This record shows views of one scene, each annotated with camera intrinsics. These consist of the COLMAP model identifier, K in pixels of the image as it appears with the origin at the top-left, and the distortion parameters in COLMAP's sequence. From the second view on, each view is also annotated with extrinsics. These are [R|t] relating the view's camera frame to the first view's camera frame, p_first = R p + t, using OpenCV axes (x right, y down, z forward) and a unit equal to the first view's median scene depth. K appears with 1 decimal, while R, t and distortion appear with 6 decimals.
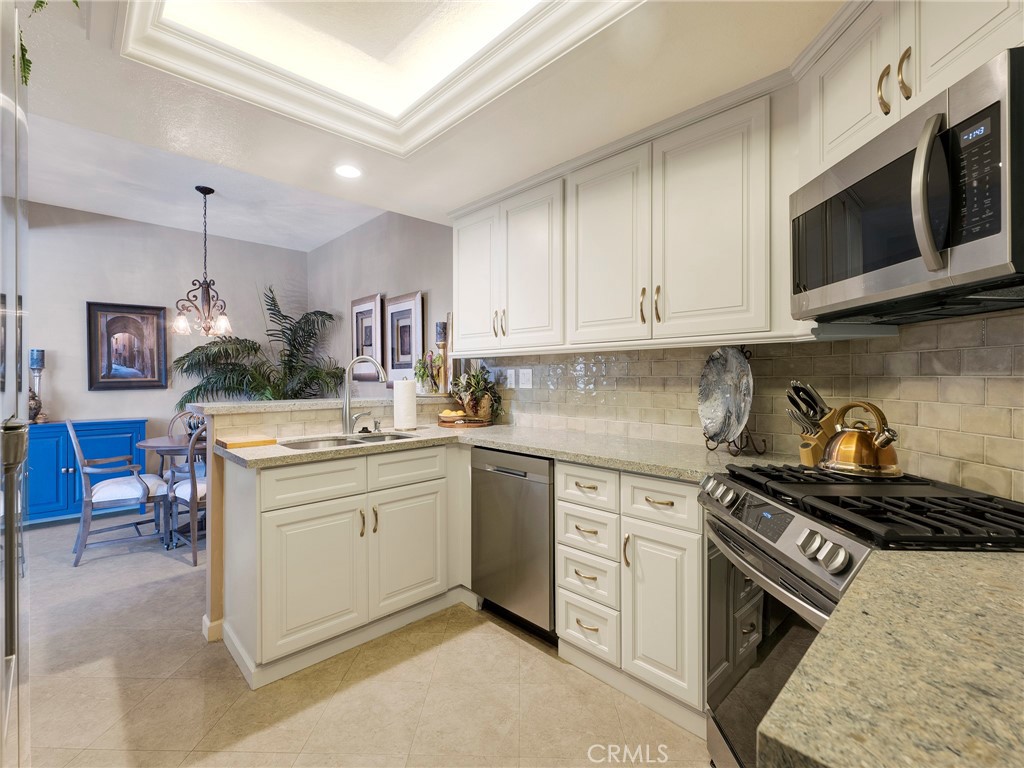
lens RADIAL K [[461.7, 0, 508.2], [0, 461.7, 377.2], [0, 0, 1]] dist [0.002056, 0.000454]
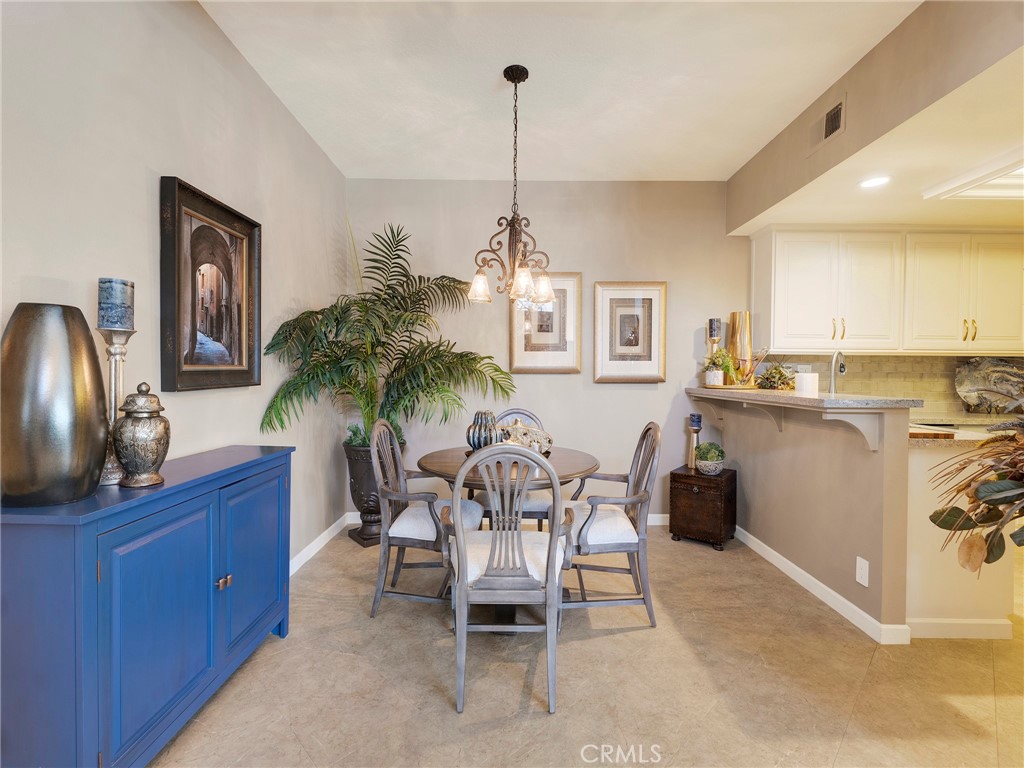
lens RADIAL K [[461.7, 0, 508.2], [0, 461.7, 377.2], [0, 0, 1]] dist [0.002056, 0.000454]
pose [[0.693316, -0.000637, 0.720634, -1.070596], [-0.011896, 0.999853, 0.012329, 0.007860], [-0.720536, -0.017120, 0.693206, 0.525605]]
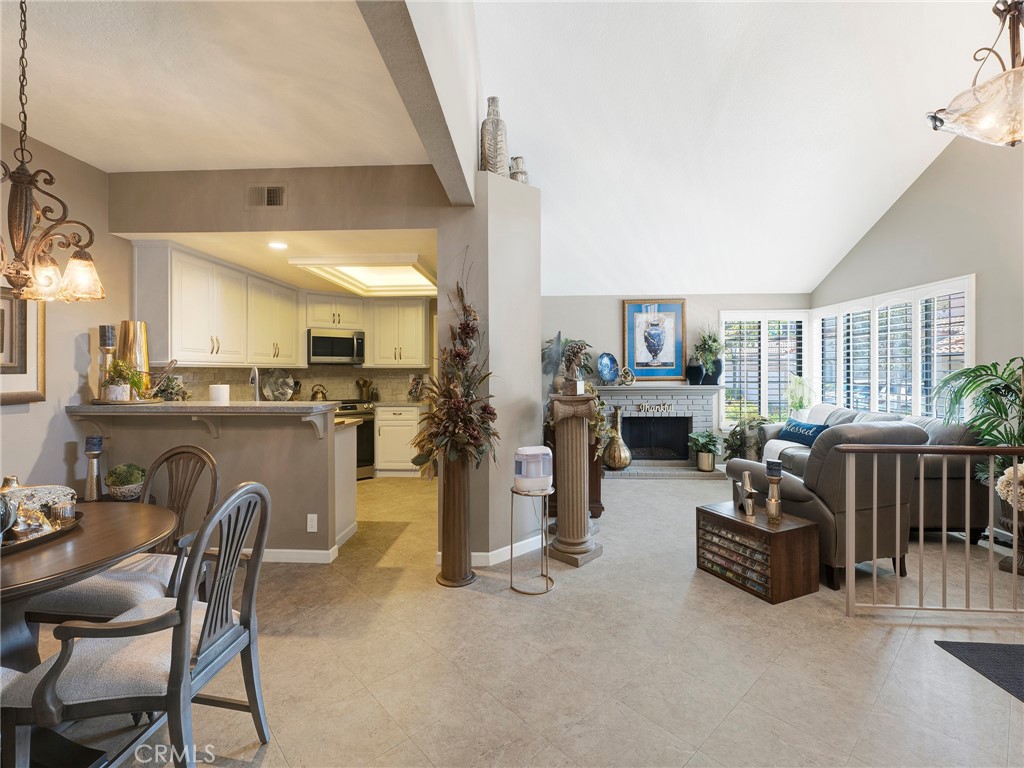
lens RADIAL K [[461.7, 0, 508.2], [0, 461.7, 377.2], [0, 0, 1]] dist [0.002056, 0.000454]
pose [[-0.690126, -0.009089, 0.723632, -1.197042], [-0.004782, 0.999957, 0.007999, -0.020839], [-0.723674, 0.002060, -0.690139, 0.919594]]
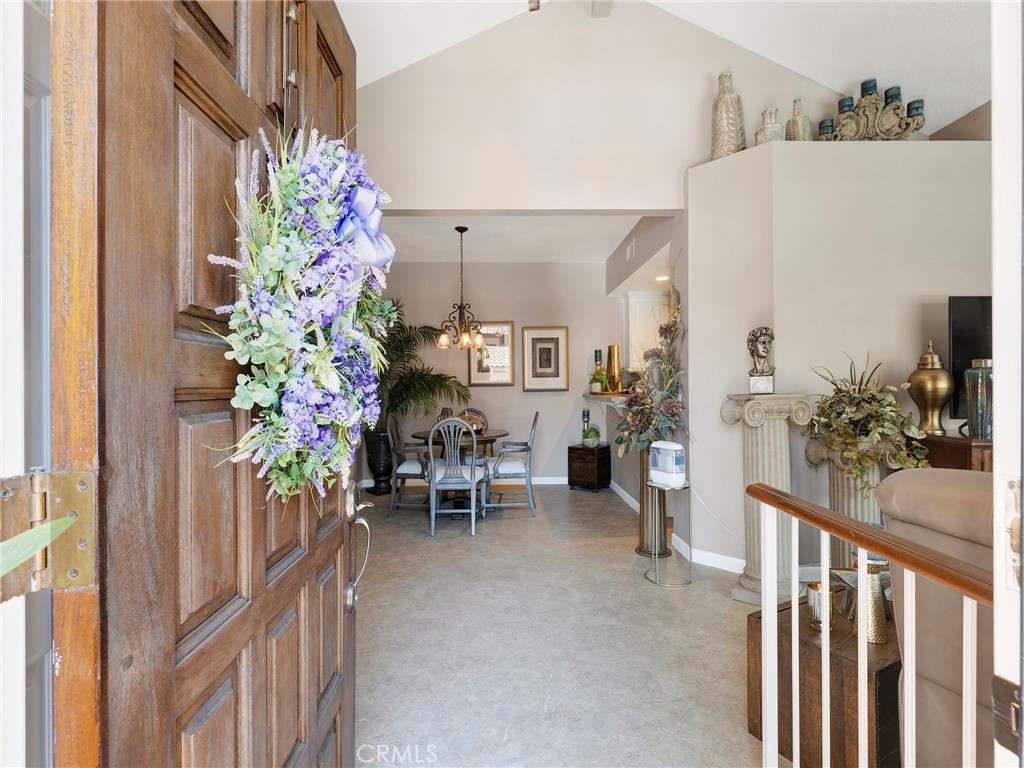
lens RADIAL K [[497.0, 0, 513.5], [0, 497.0, 378.7], [0, 0, 1]] dist [0.000945, -0.000022]
pose [[0.673786, 0.005562, 0.738906, -1.451991], [0.004308, 0.999925, -0.011455, 0.004328], [-0.738914, 0.010901, 0.673711, 0.017299]]
